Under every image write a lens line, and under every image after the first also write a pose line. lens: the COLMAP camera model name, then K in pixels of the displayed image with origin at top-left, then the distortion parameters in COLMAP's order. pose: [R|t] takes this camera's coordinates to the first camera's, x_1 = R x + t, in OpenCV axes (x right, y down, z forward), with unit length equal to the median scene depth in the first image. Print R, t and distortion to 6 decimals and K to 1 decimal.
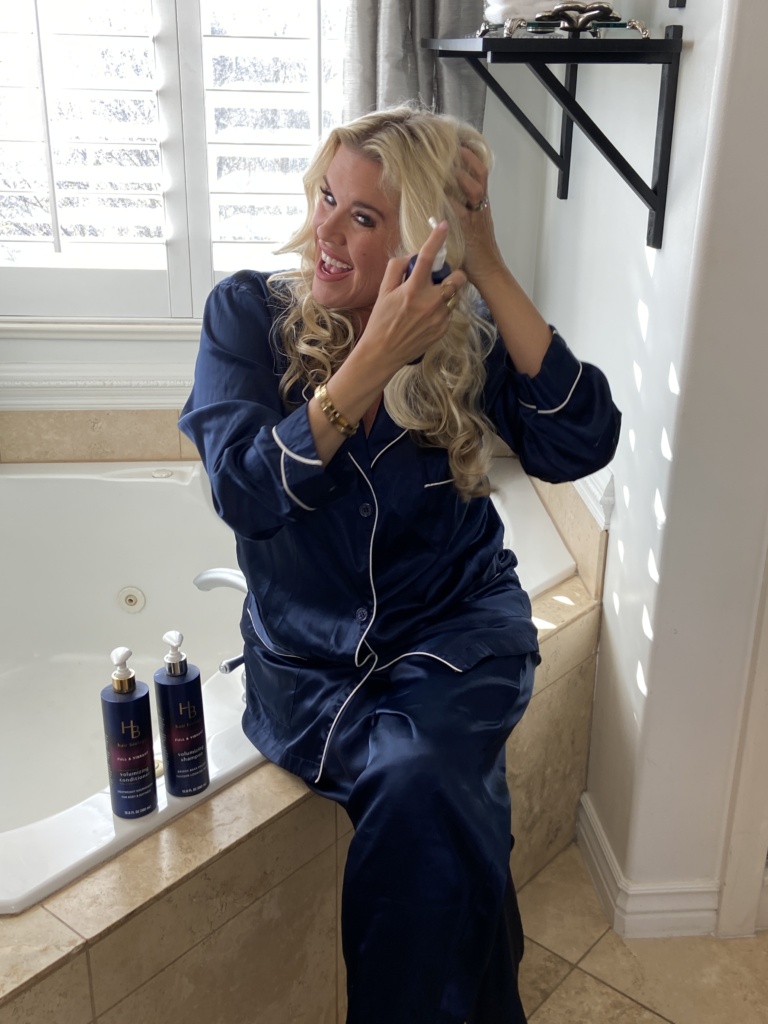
lens RADIAL K [[1130.1, 0, 385.1], [0, 1130.1, 511.8], [0, 0, 1]] dist [0.027844, 0.000000]
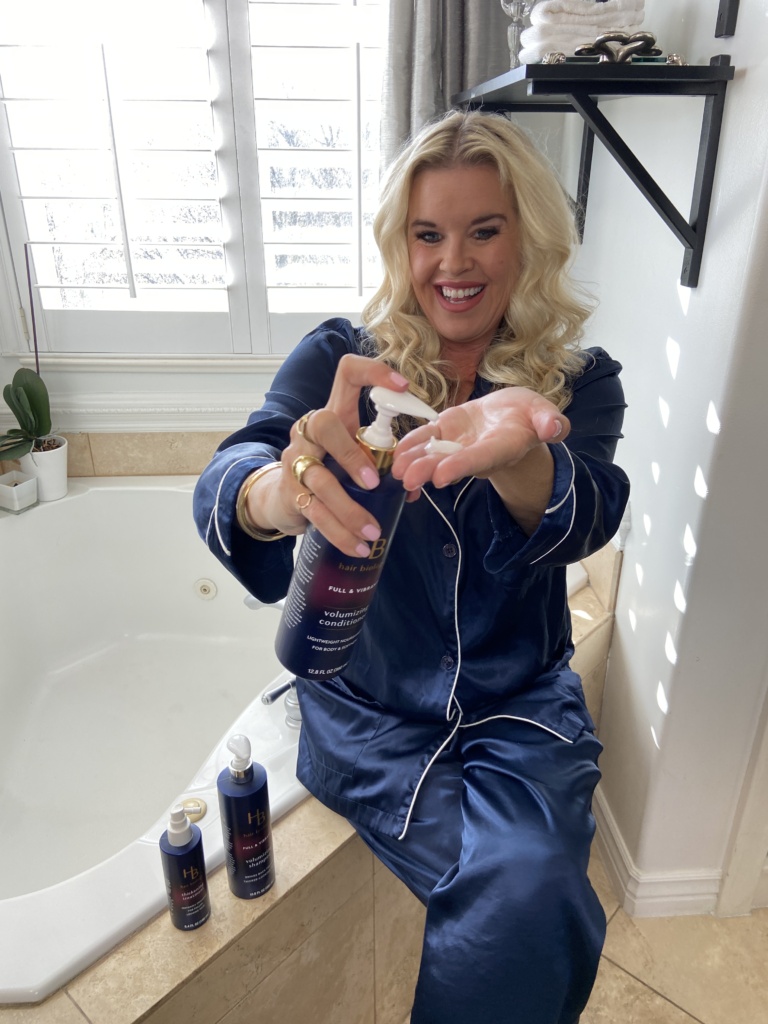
lens RADIAL K [[775.9, 0, 380.4], [0, 775.9, 519.5], [0, 0, 1]] dist [0.047308, -0.059801]
pose [[0.999260, 0.001100, -0.038461, -0.007869], [0.001057, 0.998429, 0.056029, -0.057528], [0.038462, -0.056028, 0.997688, 0.247795]]
